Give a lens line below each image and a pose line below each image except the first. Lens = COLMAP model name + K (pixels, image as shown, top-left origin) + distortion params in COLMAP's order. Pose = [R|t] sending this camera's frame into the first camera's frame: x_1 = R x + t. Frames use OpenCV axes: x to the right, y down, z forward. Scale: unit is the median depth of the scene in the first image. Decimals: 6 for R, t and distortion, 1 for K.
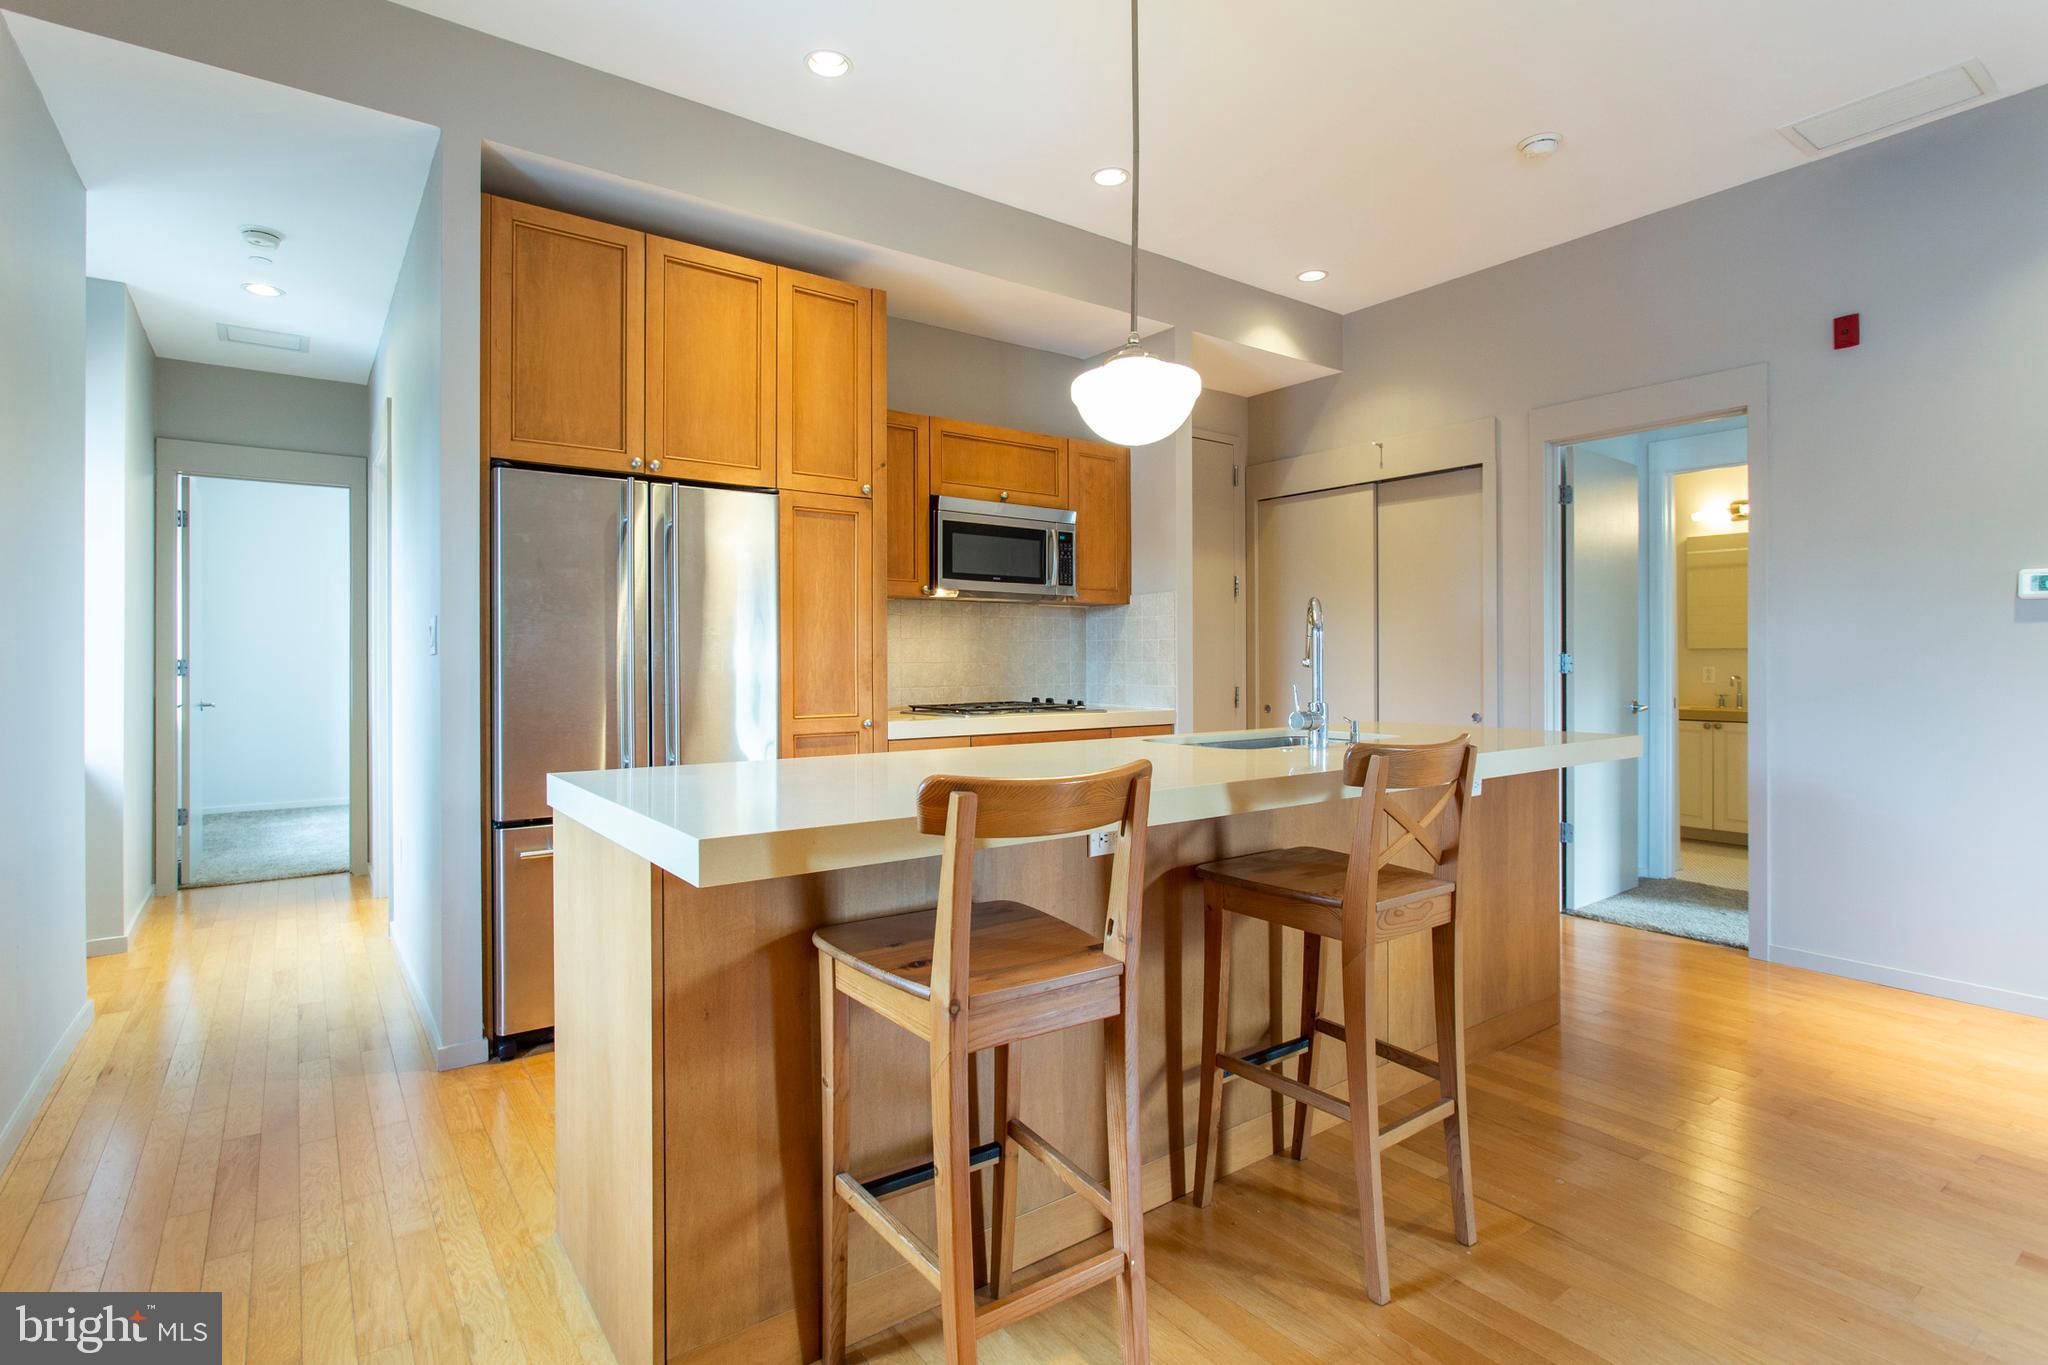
lens RADIAL K [[991.5, 0, 993.1], [0, 991.5, 656.6], [0, 0, 1]] dist [-0.015452, 0.005780]
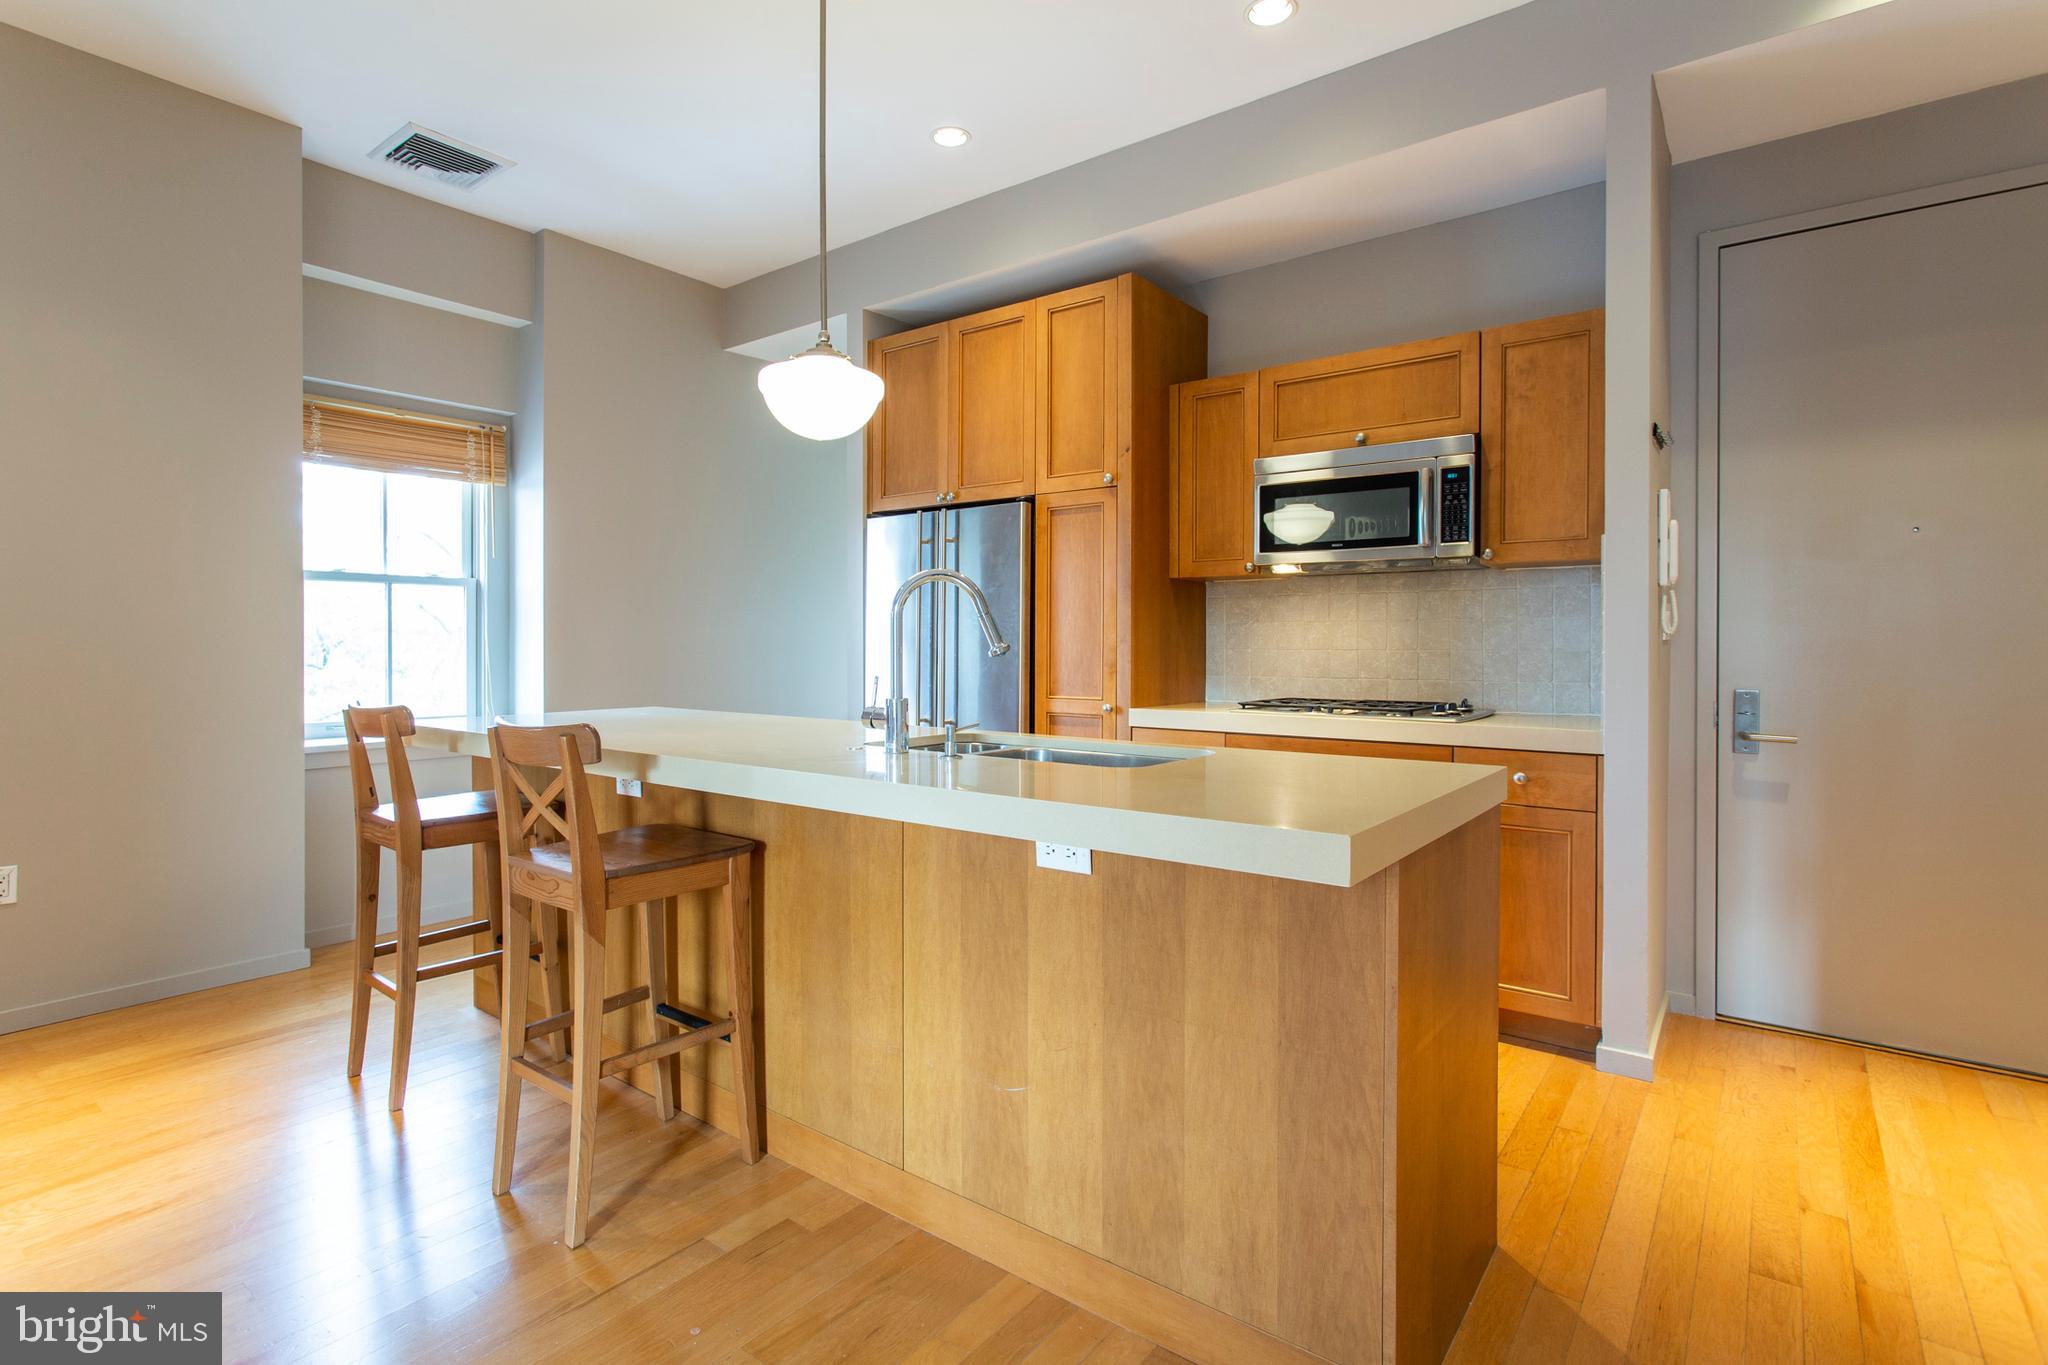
lens RADIAL K [[985.4, 0, 1007.2], [0, 985.4, 650.3], [0, 0, 1]] dist [-0.017871, 0.007611]
pose [[0.286629, 0.008166, -0.958007, 0.797321], [0.000436, 0.999962, 0.008654, -0.000551], [0.958042, -0.002899, 0.286614, 0.595723]]
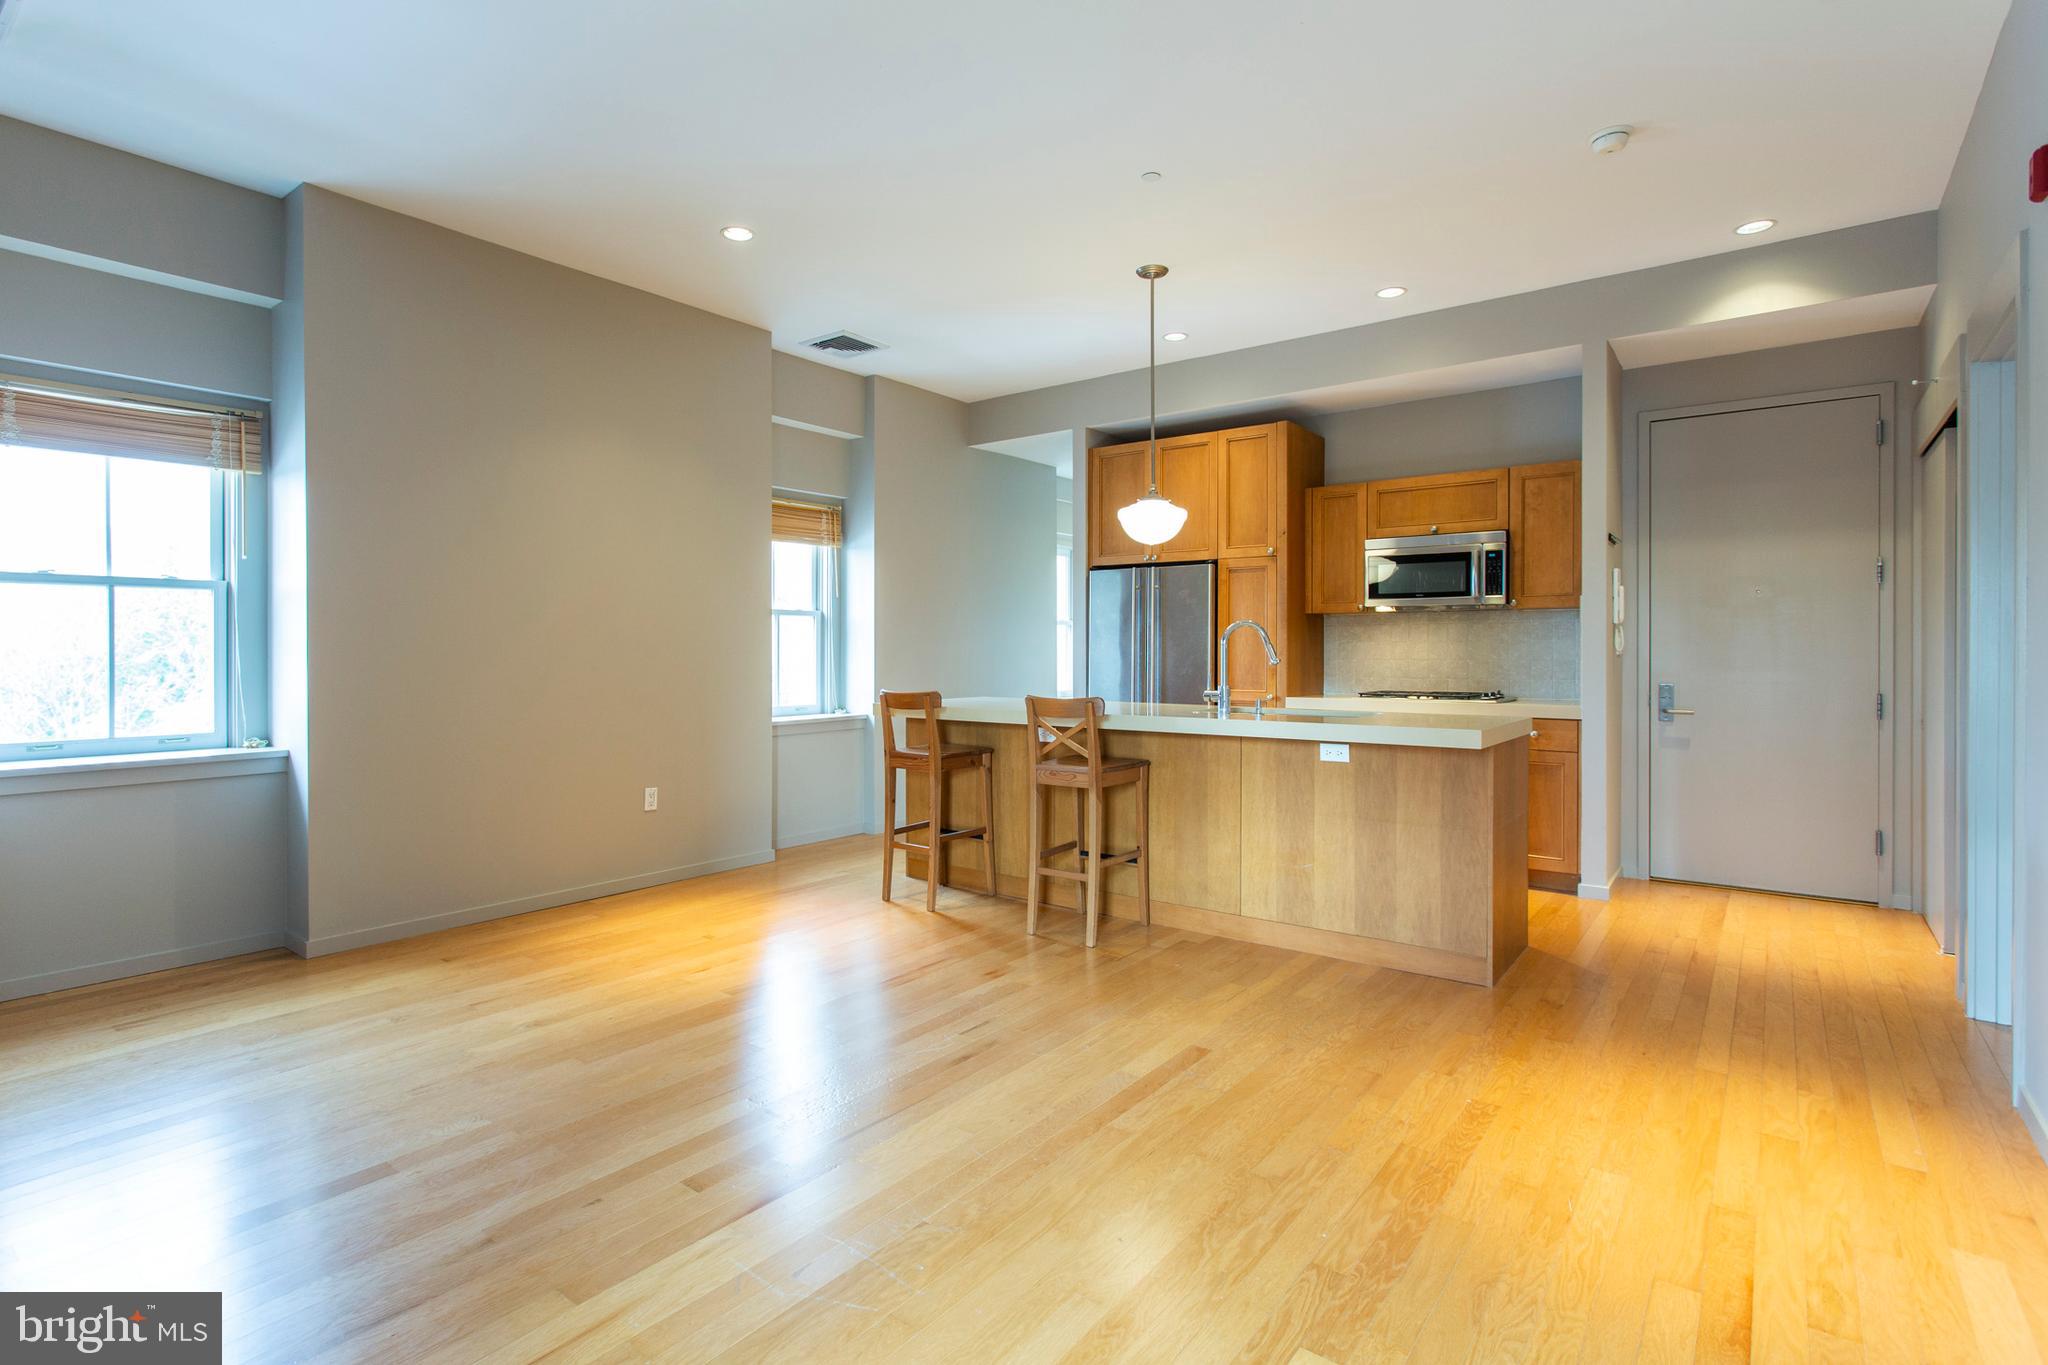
lens RADIAL K [[982.8, 0, 1020.5], [0, 982.8, 650.7], [0, 0, 1]] dist [-0.014617, 0.000342]
pose [[0.297645, 0.002258, -0.954674, 1.238712], [0.000456, 0.999997, 0.002507, -0.010951], [0.954677, -0.001181, 0.297643, 0.138202]]
